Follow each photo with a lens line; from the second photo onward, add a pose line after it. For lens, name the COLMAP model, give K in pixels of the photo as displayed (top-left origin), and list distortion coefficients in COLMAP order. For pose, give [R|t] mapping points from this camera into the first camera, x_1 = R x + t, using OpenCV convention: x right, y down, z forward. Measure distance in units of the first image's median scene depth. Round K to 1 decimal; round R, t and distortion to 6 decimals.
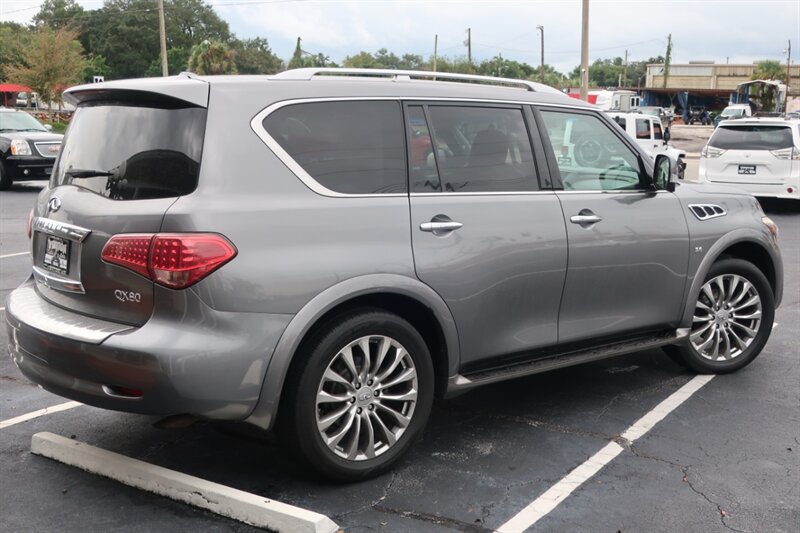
lens RADIAL K [[807.9, 0, 400.0], [0, 807.9, 266.5], [0, 0, 1]] dist [-0.002583, 0.005577]
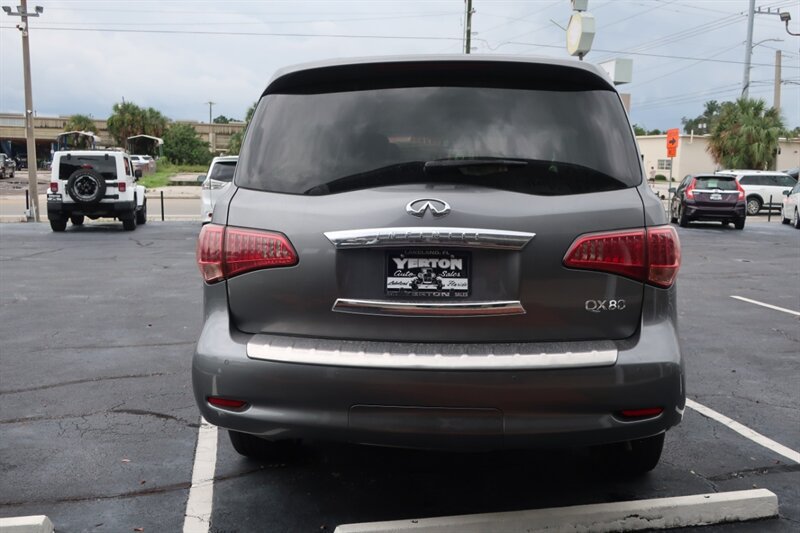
lens RADIAL K [[723.9, 0, 400.0], [0, 723.9, 266.5], [0, 0, 1]] dist [-0.000899, -0.000376]
pose [[0.757150, -0.093841, 0.646466, -0.790817], [0.116134, 0.993200, 0.008155, -0.027618], [-0.642836, 0.068902, 0.762899, 0.444977]]
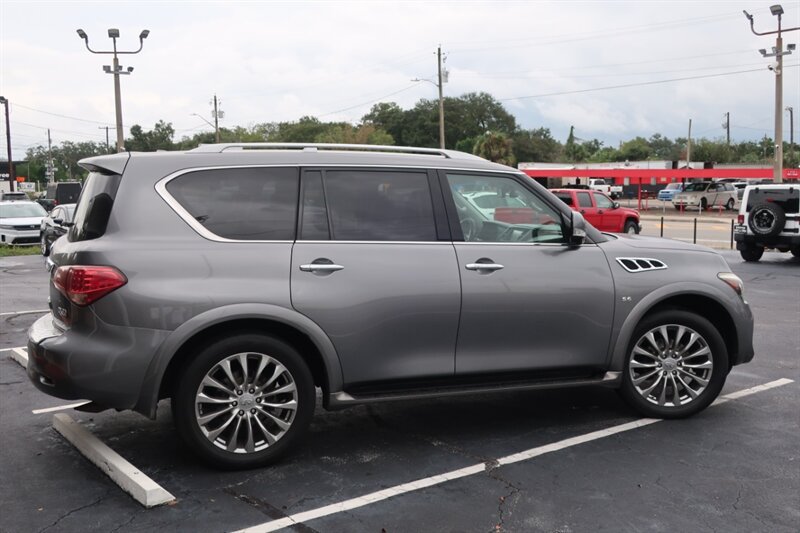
lens RADIAL K [[695.6, 0, 400.0], [0, 695.6, 266.5], [0, 0, 1]] dist [-0.002885, -0.002468]
pose [[0.958589, 0.018127, -0.284217, 0.438618], [-0.040017, 0.996644, -0.071403, 0.018187], [0.281969, 0.079820, 0.956097, 0.021705]]
